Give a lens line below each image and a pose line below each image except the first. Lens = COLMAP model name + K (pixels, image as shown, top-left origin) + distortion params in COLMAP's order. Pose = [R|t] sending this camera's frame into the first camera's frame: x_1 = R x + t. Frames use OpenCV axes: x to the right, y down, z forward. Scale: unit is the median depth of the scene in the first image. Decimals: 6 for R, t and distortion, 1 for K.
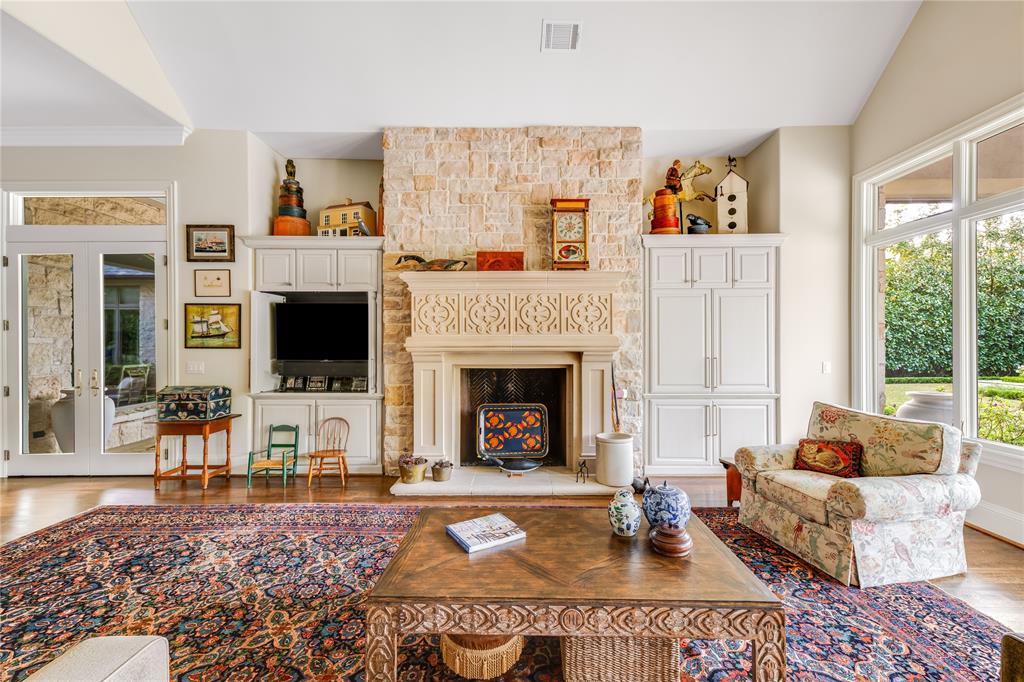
lens RADIAL K [[425.9, 0, 515.5], [0, 425.9, 339.6], [0, 0, 1]] dist [0.009907, 0.000143]
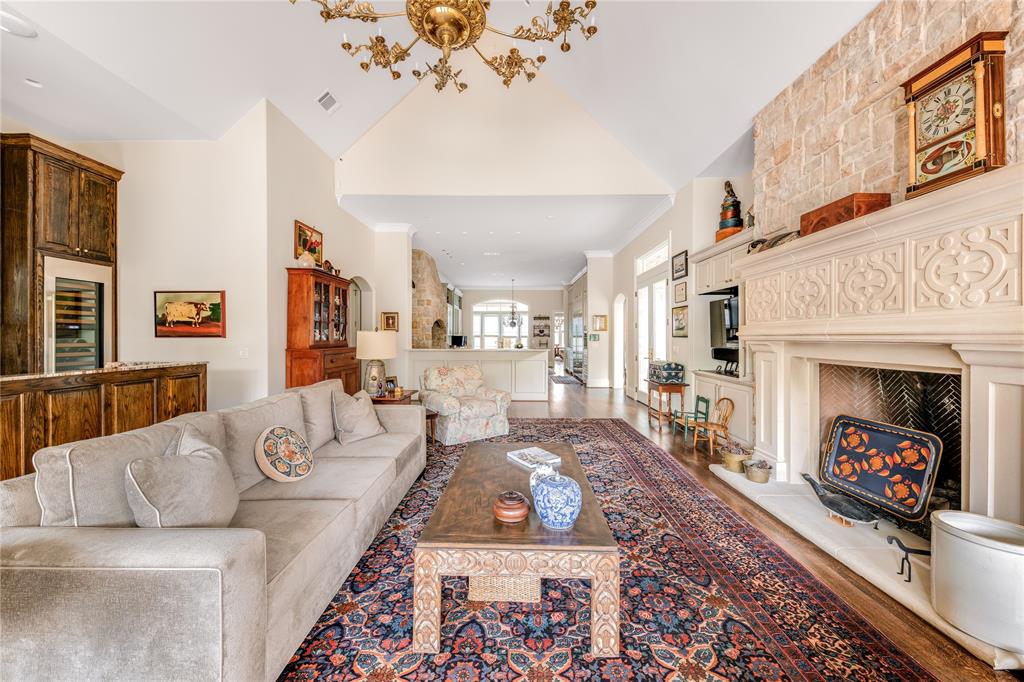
lens RADIAL K [[363.9, 0, 521.0], [0, 363.9, 338.9], [0, 0, 1]] dist [-0.001123, -0.000346]
pose [[0.027404, 0.008295, -0.999590, 0.550133], [-0.001885, 0.999964, 0.008247, 0.018533], [0.999623, 0.001659, 0.027418, 0.439885]]
